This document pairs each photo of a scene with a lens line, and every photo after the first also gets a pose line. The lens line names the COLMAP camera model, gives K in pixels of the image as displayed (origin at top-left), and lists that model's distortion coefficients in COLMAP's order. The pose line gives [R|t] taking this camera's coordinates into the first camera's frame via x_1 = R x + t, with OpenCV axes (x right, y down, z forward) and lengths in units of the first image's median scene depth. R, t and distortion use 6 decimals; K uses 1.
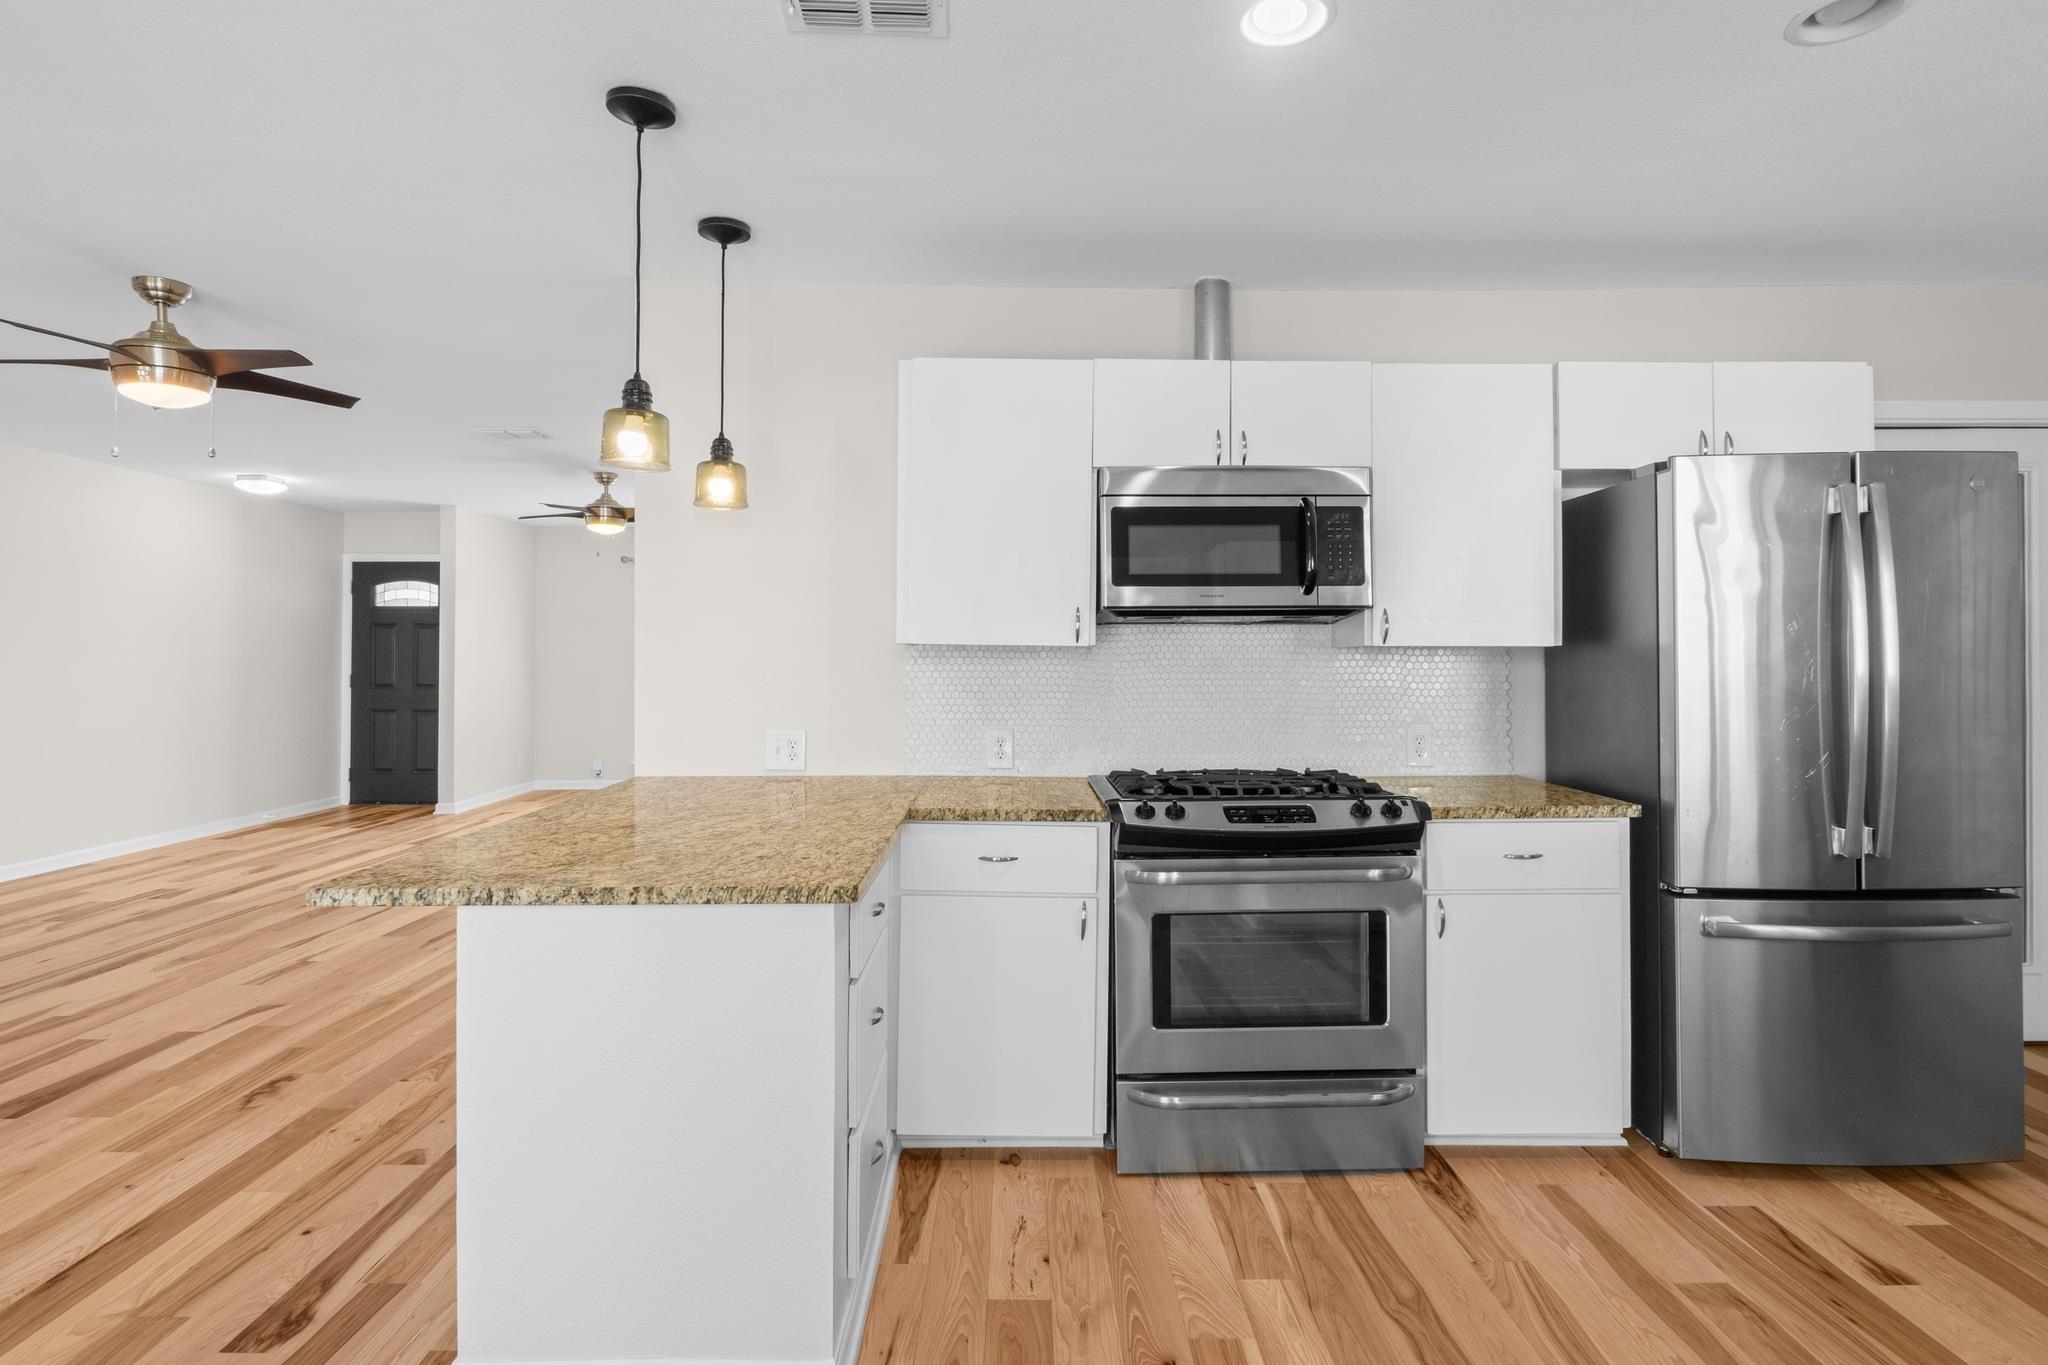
lens RADIAL K [[1020.4, 0, 1026.0], [0, 1020.4, 648.3], [0, 0, 1]] dist [-0.004090, 0.000025]
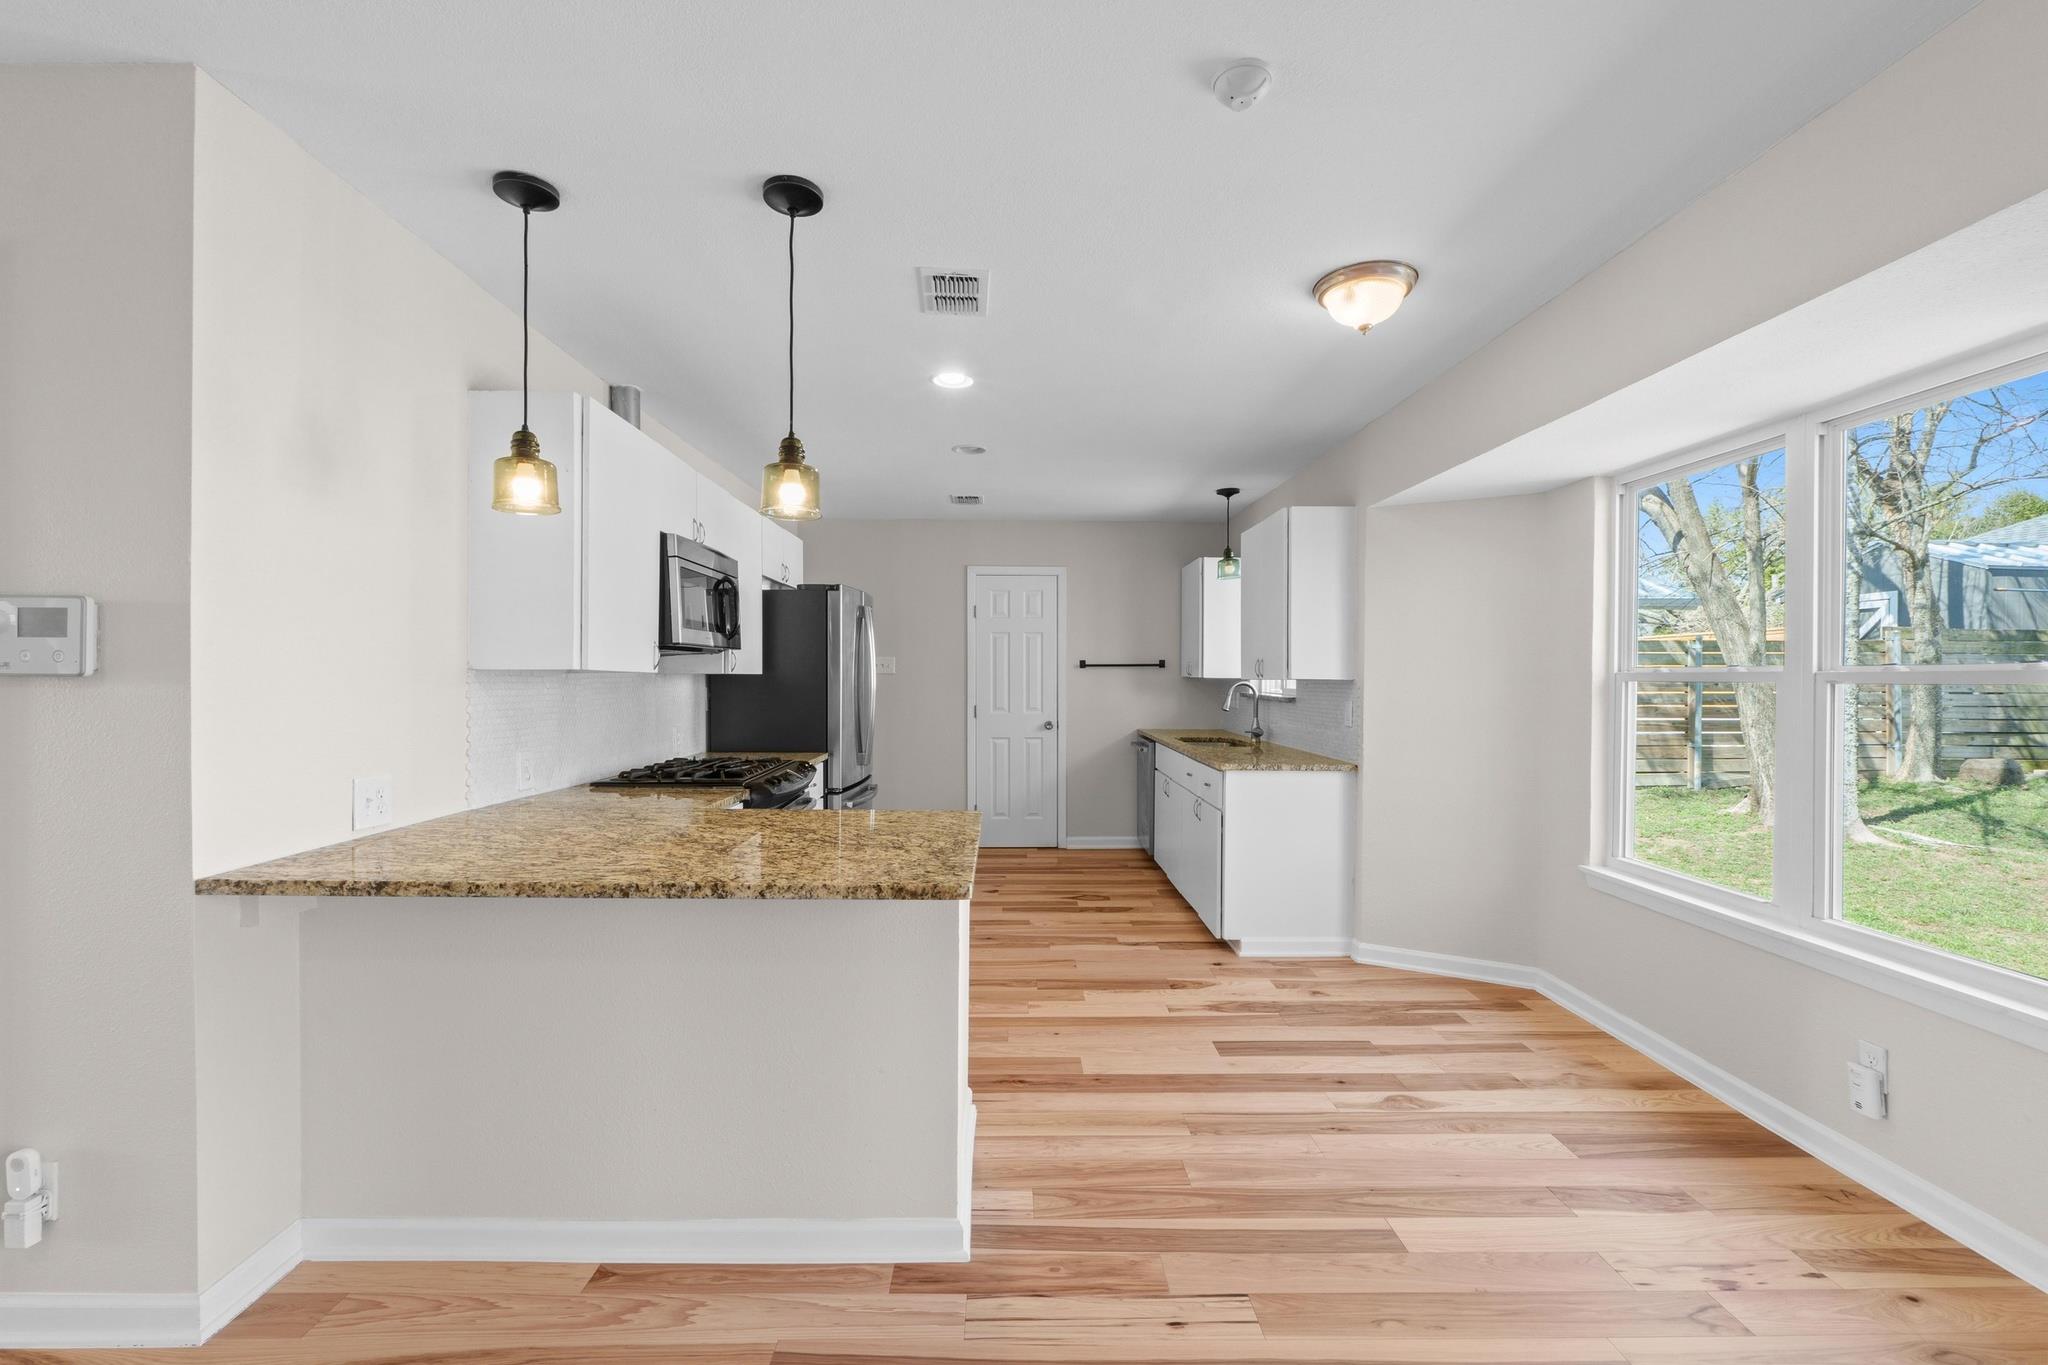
lens RADIAL K [[864.0, 0, 1018.3], [0, 864.0, 685.7], [0, 0, 1]] dist [-0.005897, -0.000059]
pose [[-0.007178, -0.010452, 0.999920, -1.001240], [-0.009738, 0.999899, 0.010382, -0.001174], [-0.999927, -0.009663, -0.007279, 0.563545]]
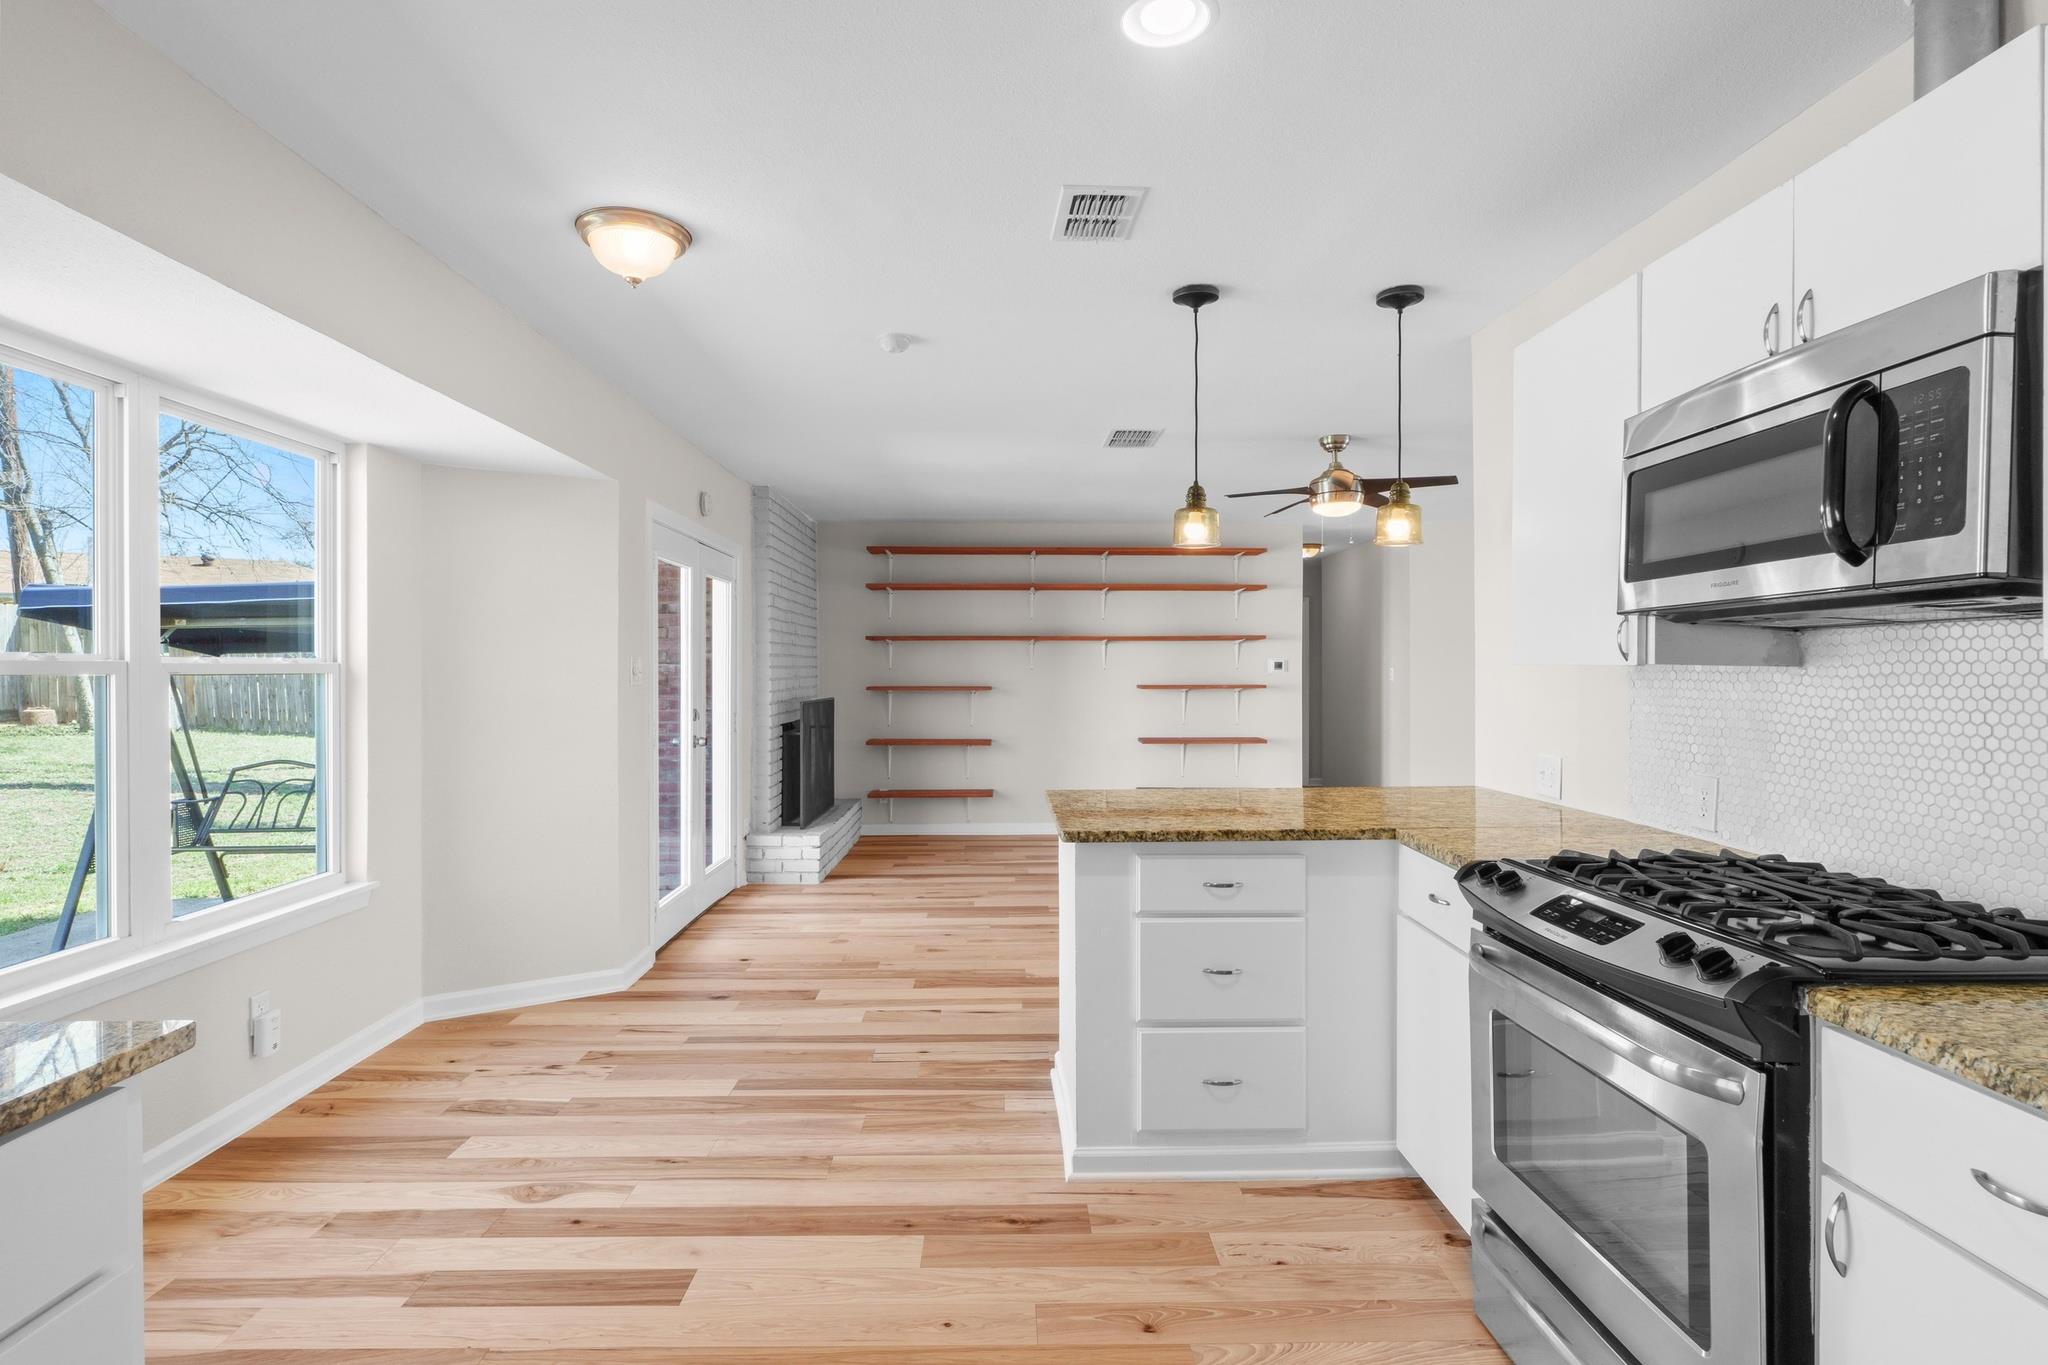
lens RADIAL K [[1002.4, 0, 1018.7], [0, 1002.4, 674.5], [0, 0, 1]] dist [-0.003311, -0.000961]
pose [[0.010017, 0.002200, -0.999947, 0.774109], [0.005476, 0.999982, 0.002255, 0.000540], [0.999935, -0.005499, 0.010005, 0.547835]]
